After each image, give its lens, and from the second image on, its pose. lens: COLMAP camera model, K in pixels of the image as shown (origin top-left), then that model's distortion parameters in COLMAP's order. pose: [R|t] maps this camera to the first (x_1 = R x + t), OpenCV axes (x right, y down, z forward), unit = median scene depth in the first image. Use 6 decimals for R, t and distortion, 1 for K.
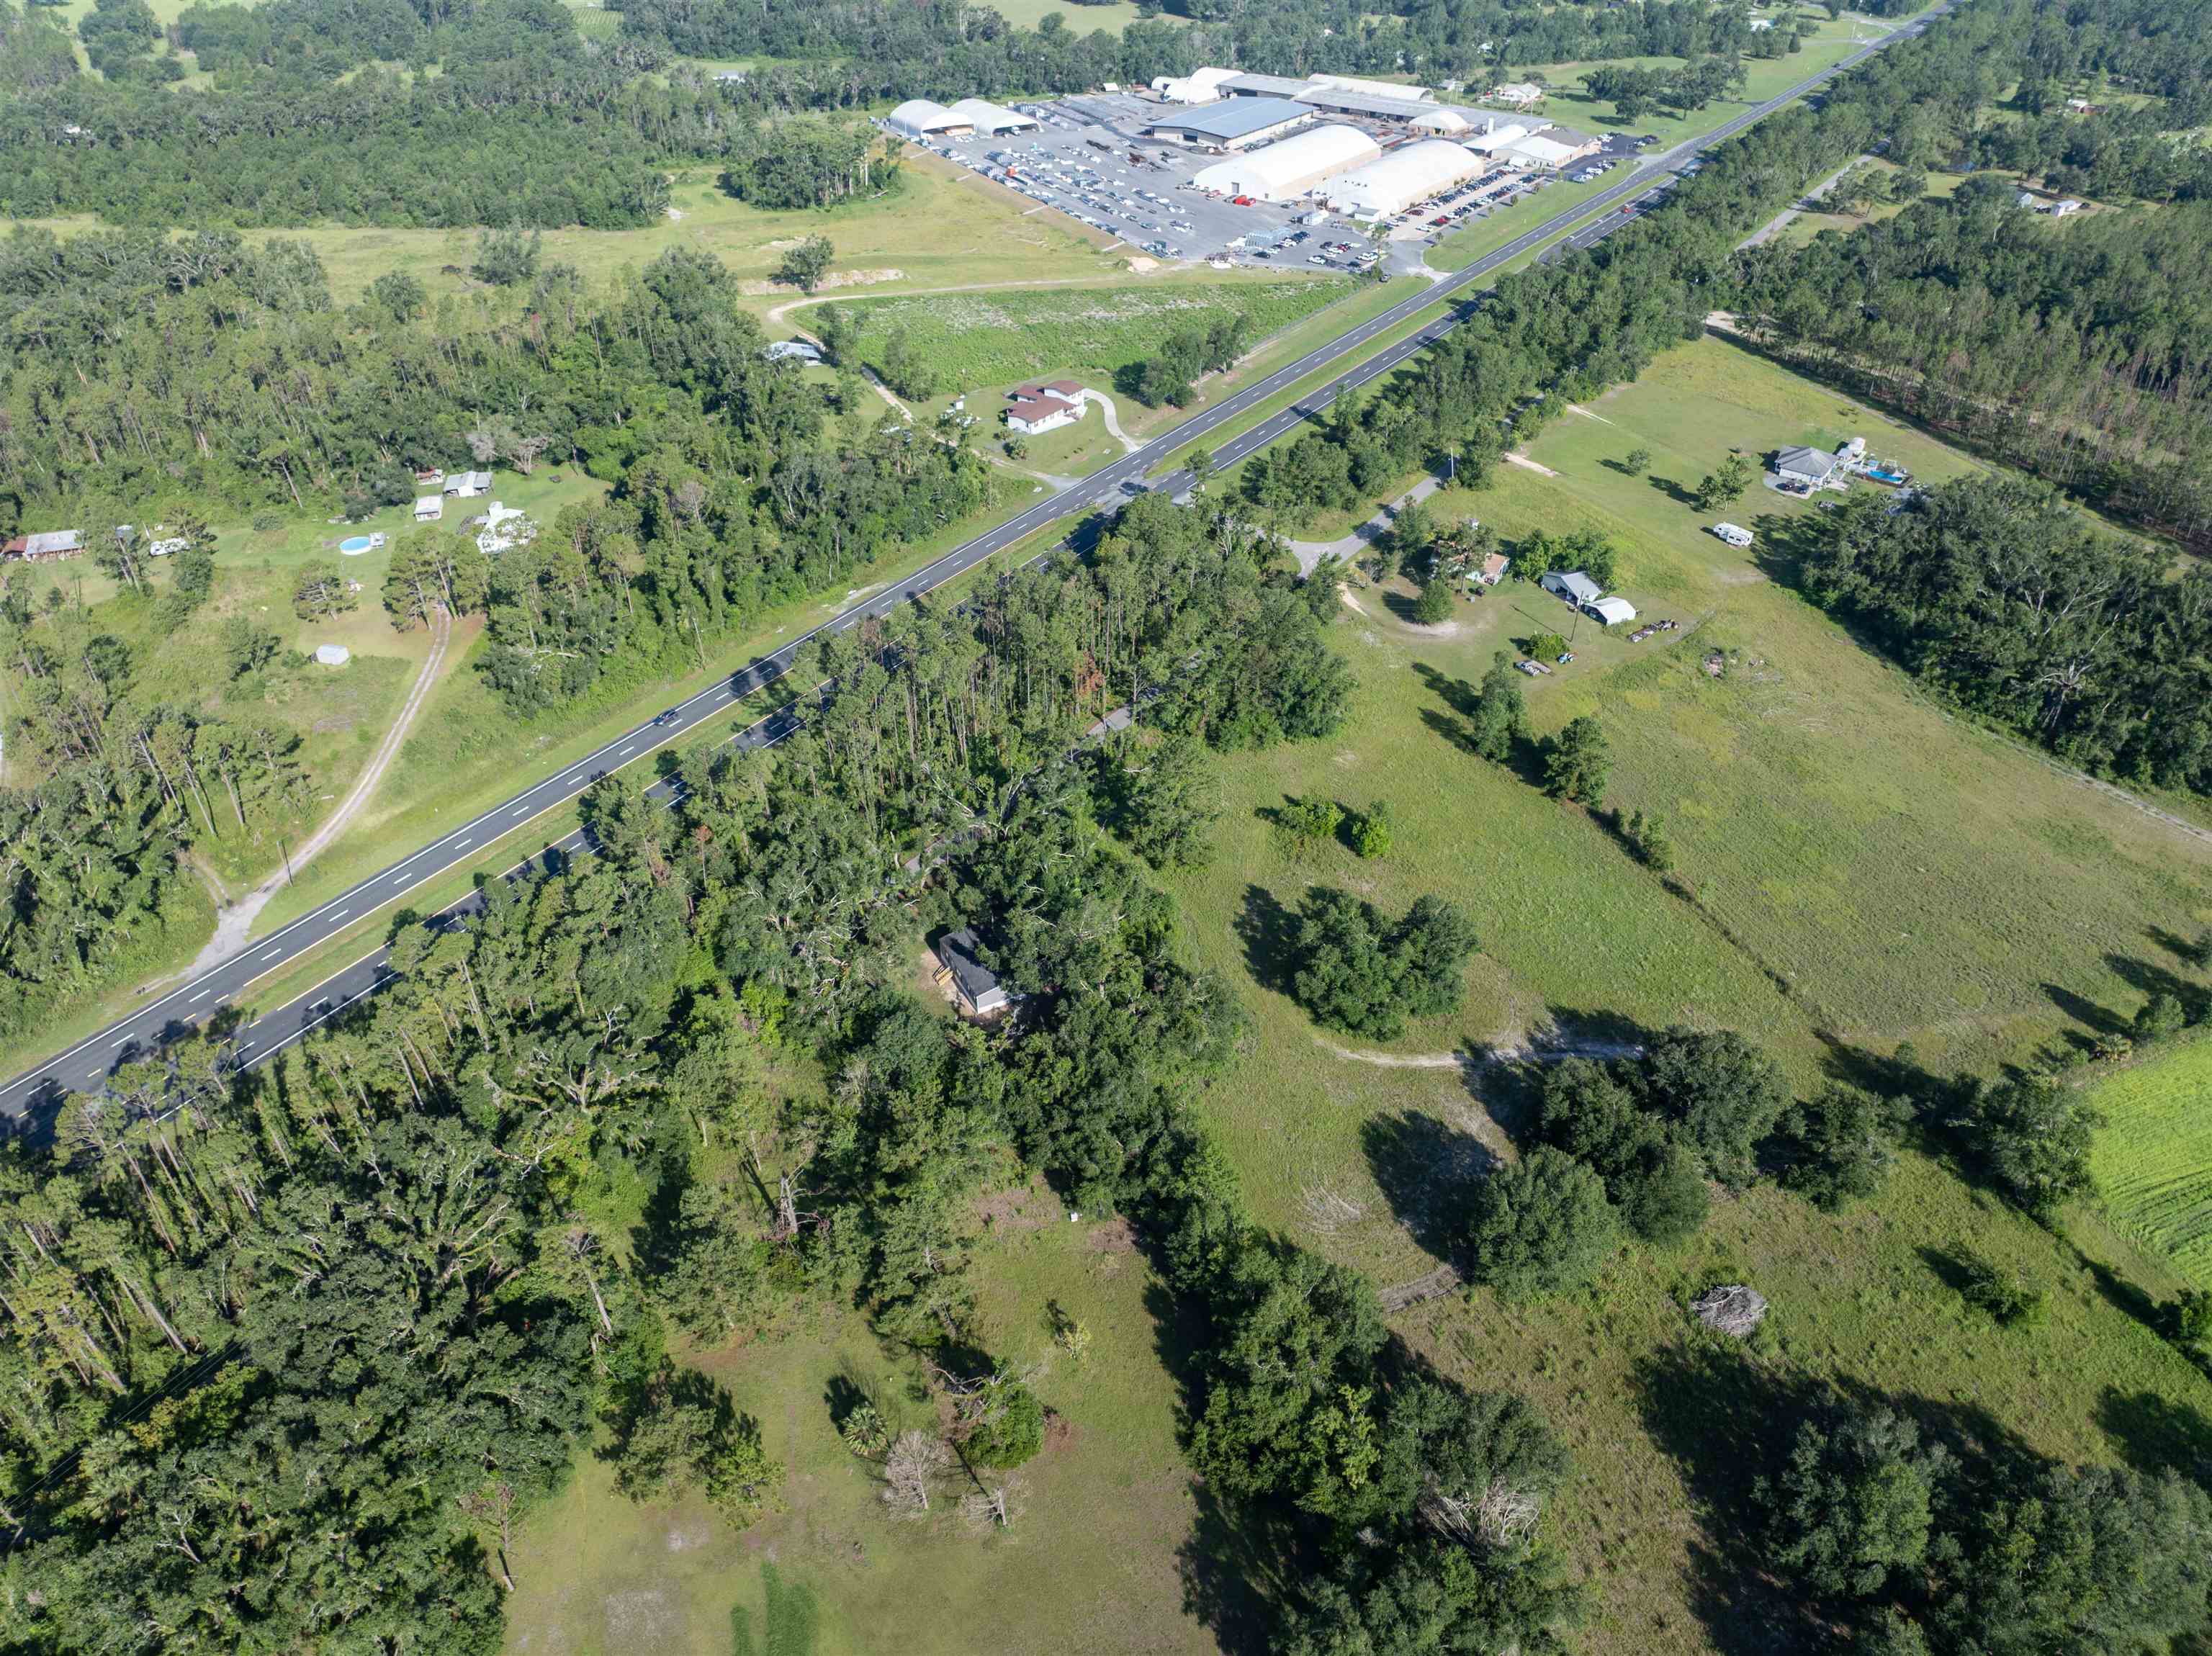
lens RADIAL K [[1543.2, 0, 1106.0], [0, 1543.2, 828.0], [0, 0, 1]] dist [-0.031723, -0.005016]
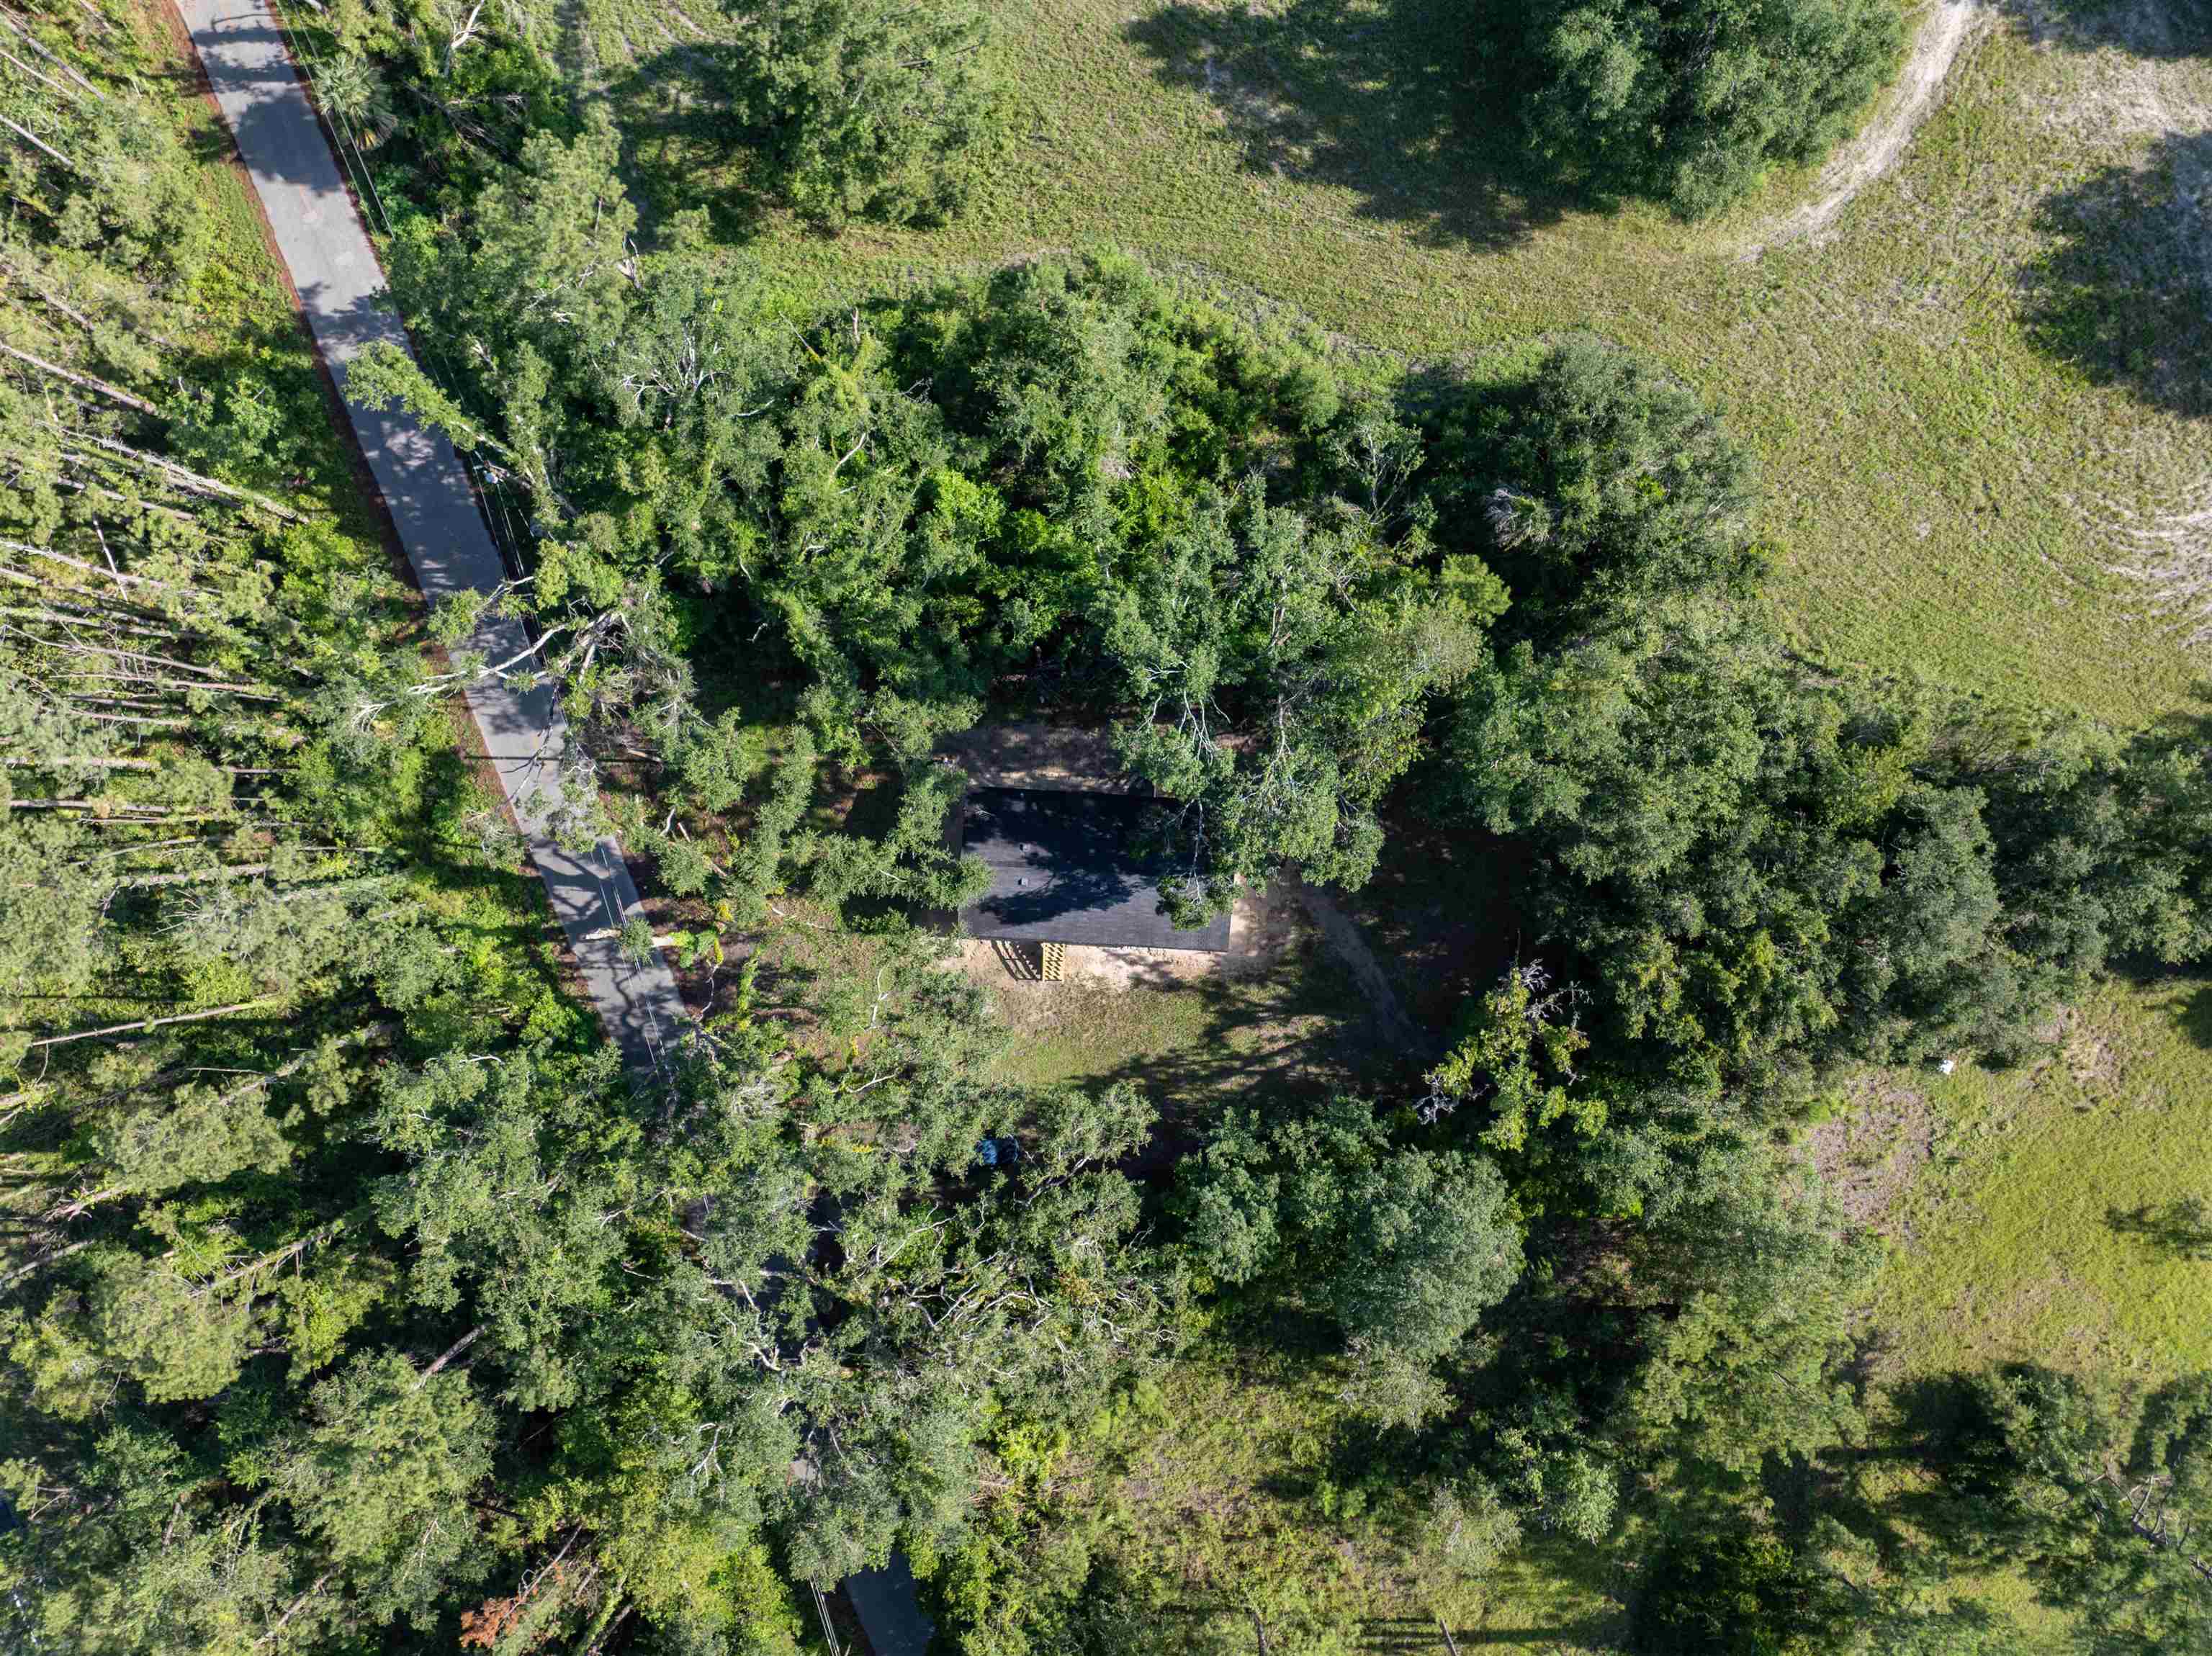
lens RADIAL K [[1560.0, 0, 1106.0], [0, 1560.0, 828.0], [0, 0, 1]] dist [-0.068458, 0.042449]
pose [[0.506192, -0.862361, 0.010124, -0.064256], [0.502638, 0.304539, 0.809081, -0.180020], [-0.700803, -0.404461, 0.587611, 0.681524]]
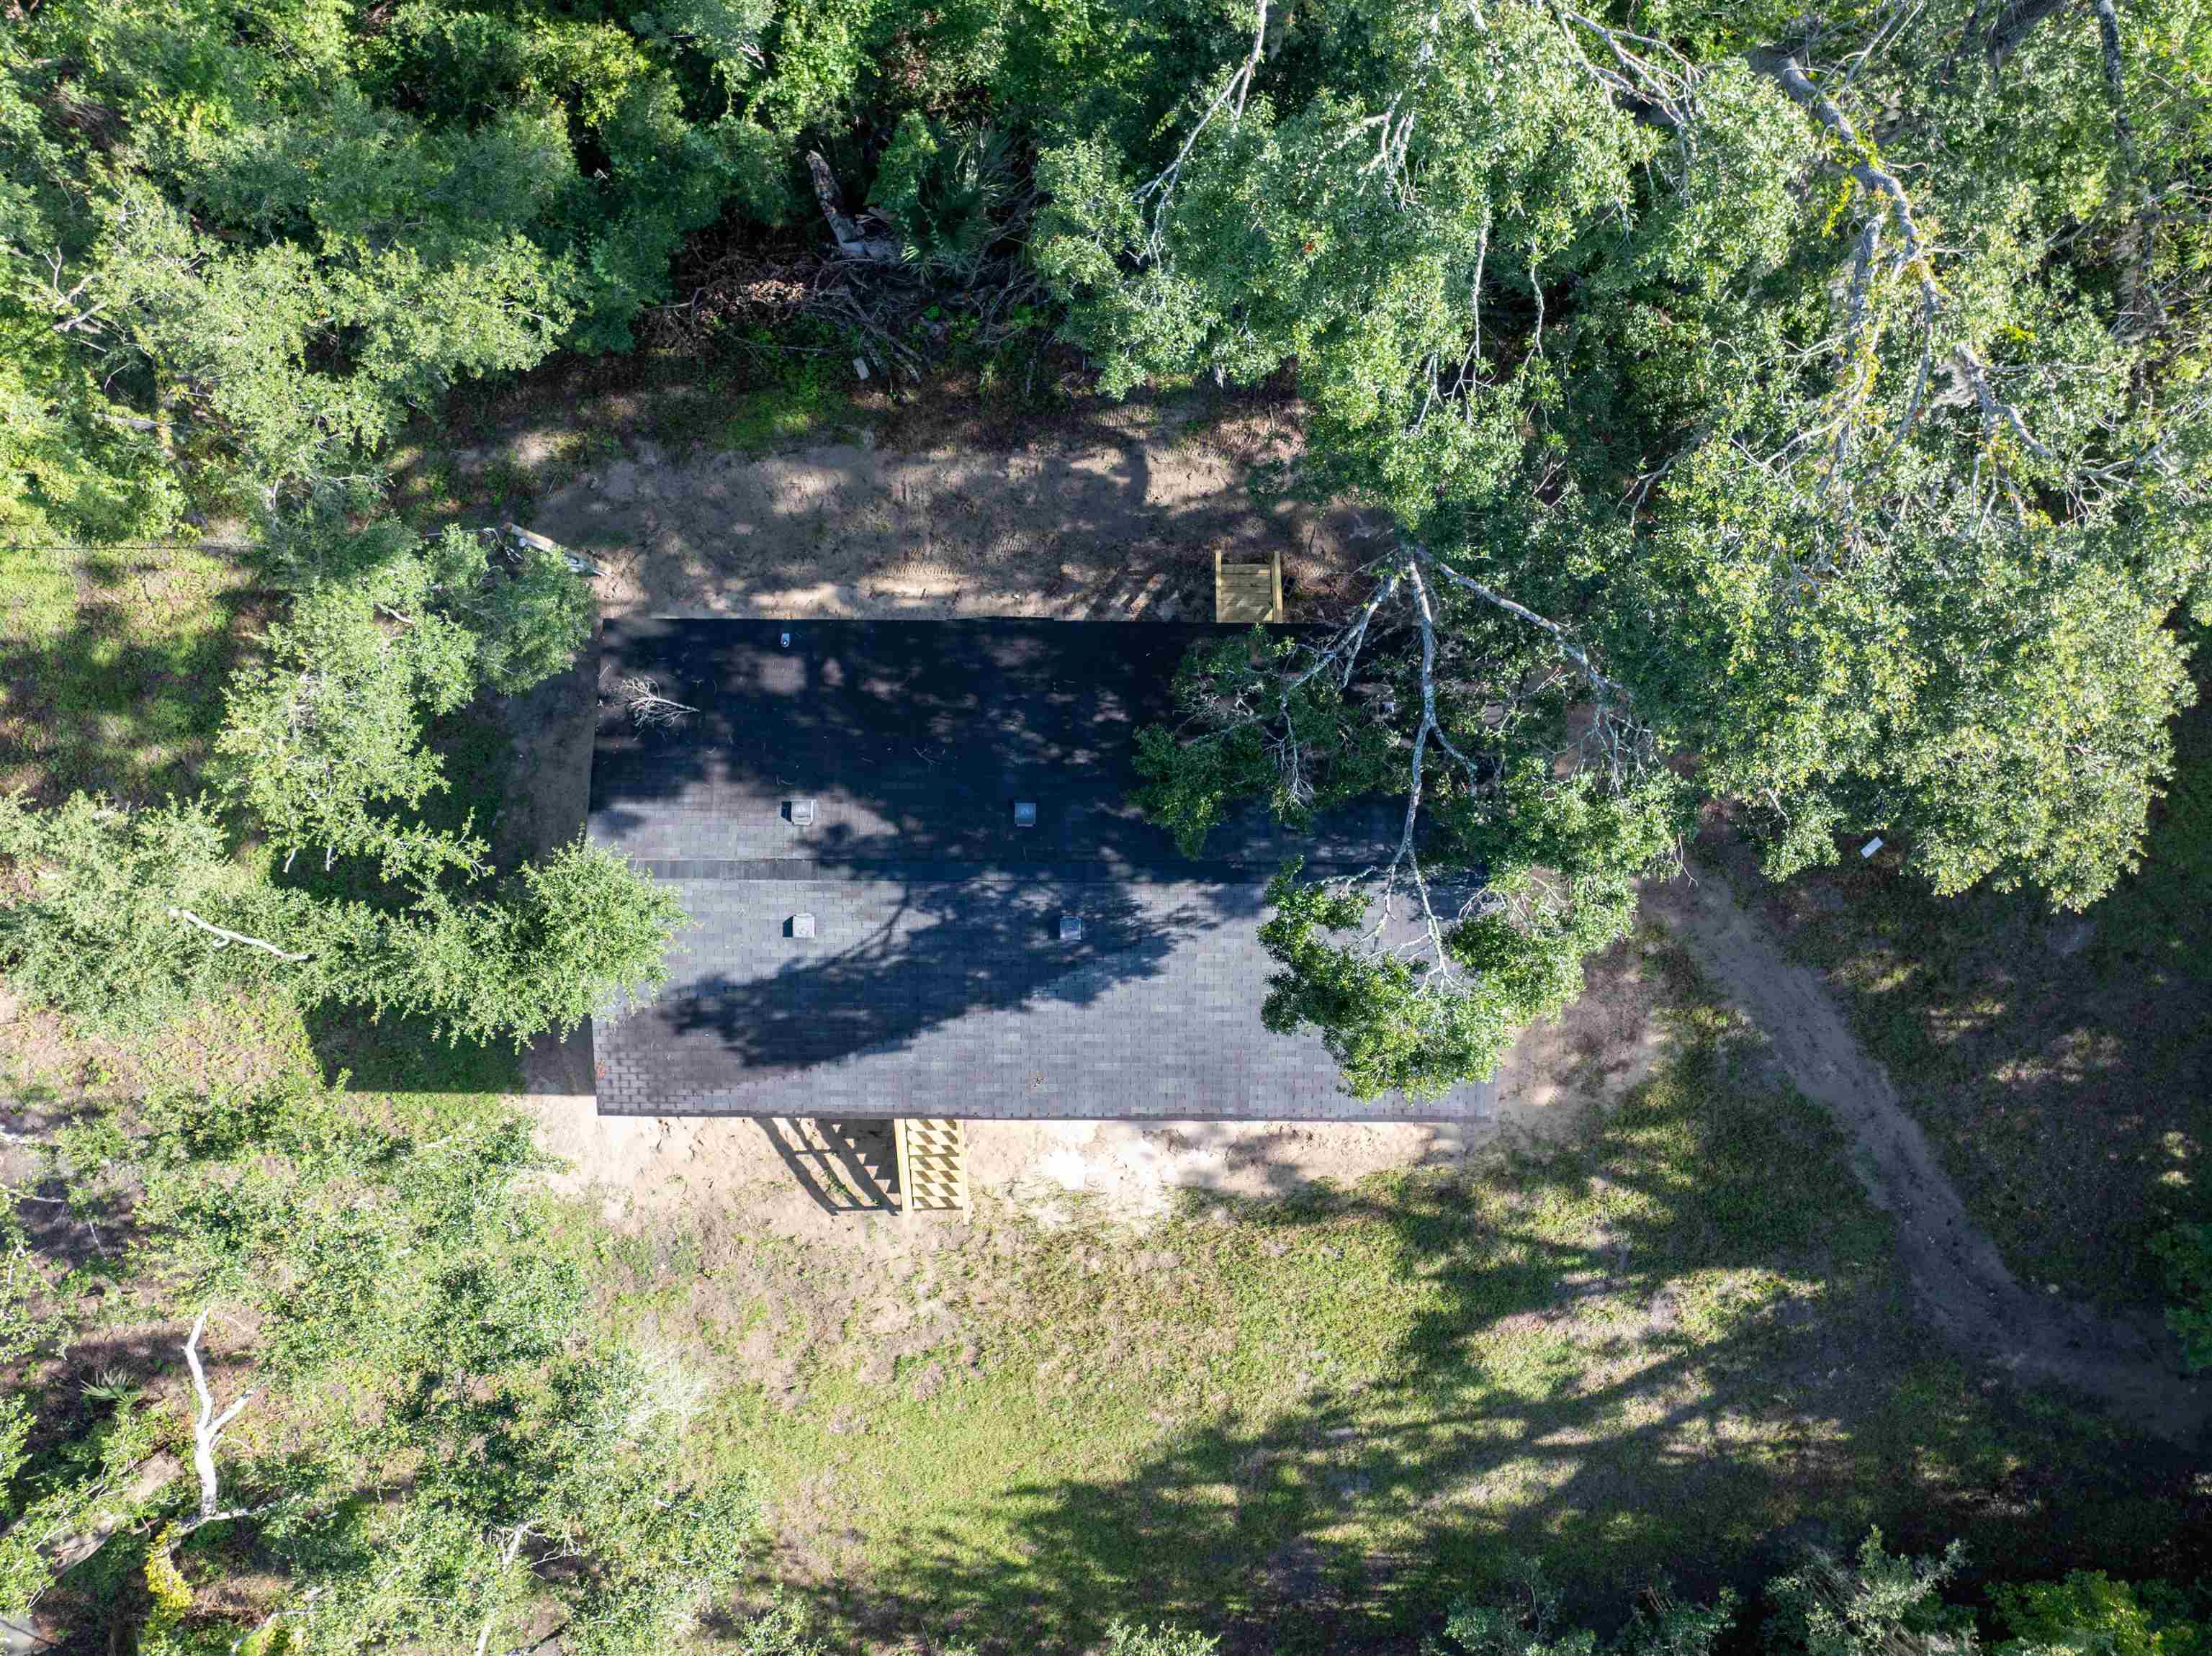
lens RADIAL K [[1560.0, 0, 1106.0], [0, 1560.0, 828.0], [0, 0, 1]] dist [-0.068458, 0.042449]
pose [[0.462172, -0.886728, -0.010513, -0.064388], [0.531323, 0.267401, 0.803861, -0.000682], [-0.709995, -0.377108, 0.594724, 0.805394]]
